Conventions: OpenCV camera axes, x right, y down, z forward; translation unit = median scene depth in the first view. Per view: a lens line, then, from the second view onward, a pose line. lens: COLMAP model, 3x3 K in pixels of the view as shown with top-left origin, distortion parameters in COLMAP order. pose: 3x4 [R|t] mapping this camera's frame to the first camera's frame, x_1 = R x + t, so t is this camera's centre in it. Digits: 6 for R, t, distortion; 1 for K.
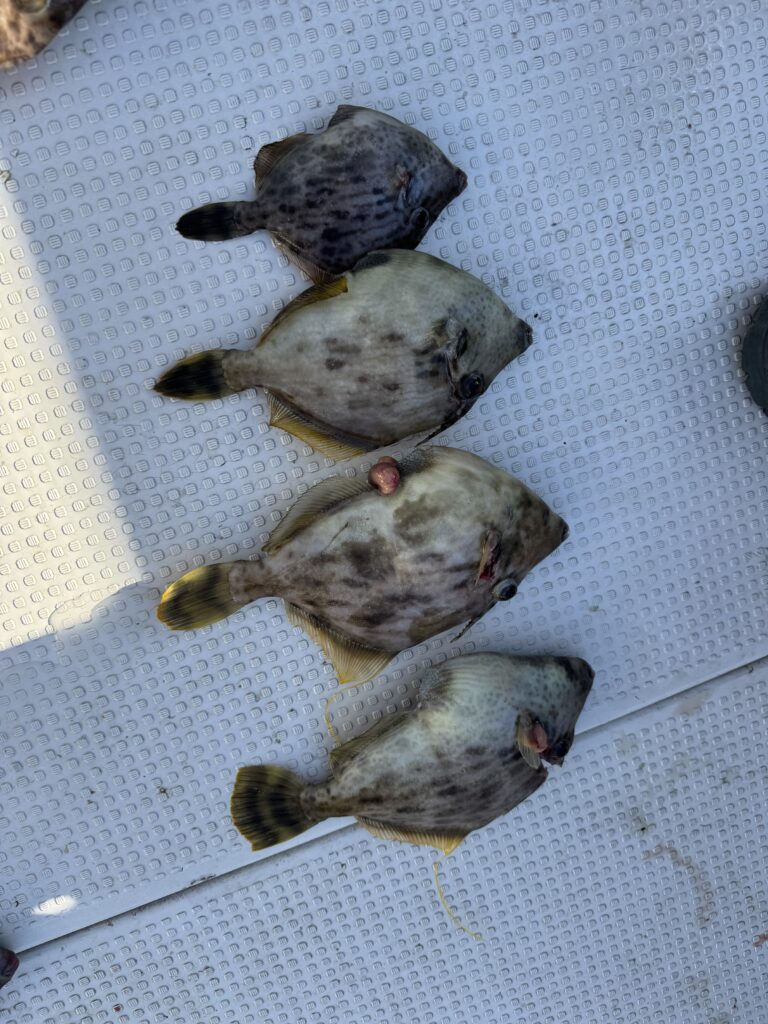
lens RADIAL K [[713.0, 0, 382.5], [0, 713.0, 516.6], [0, 0, 1]] dist [0.004967, 0.001669]
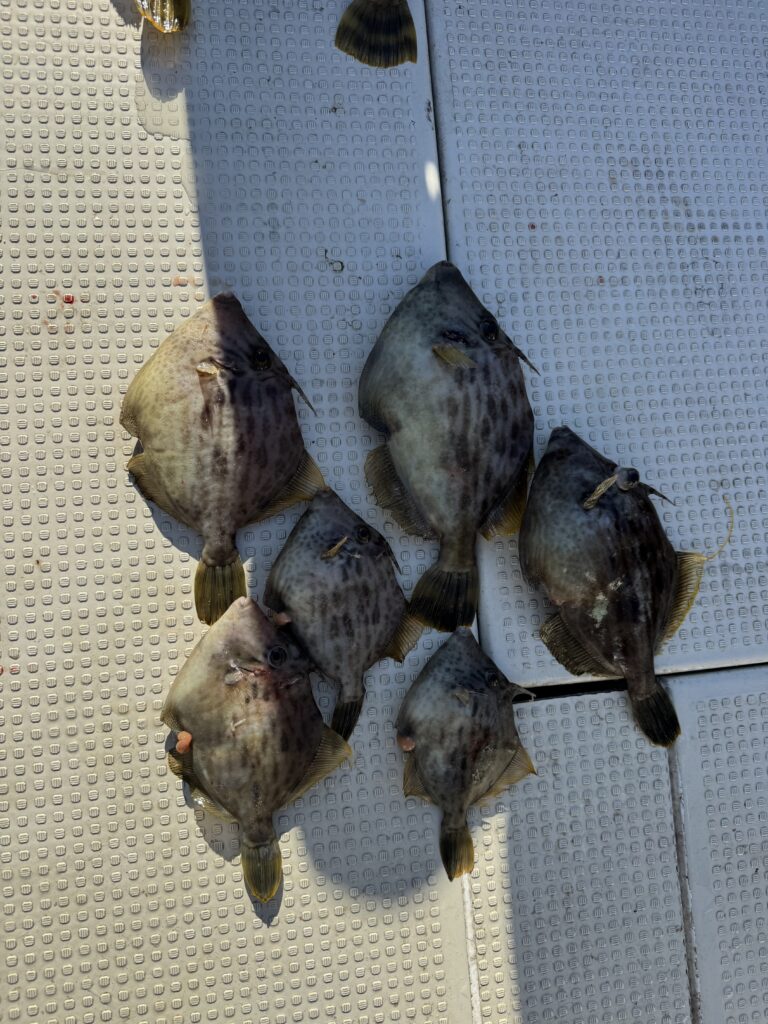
lens RADIAL K [[713.0, 0, 381.6], [0, 713.0, 513.4], [0, 0, 1]] dist [0.004967, 0.001669]
pose [[0.243025, -0.969842, -0.018578, -0.946467], [0.966281, 0.243724, -0.083061, 0.752129], [0.085083, 0.002235, 0.996371, -0.126610]]
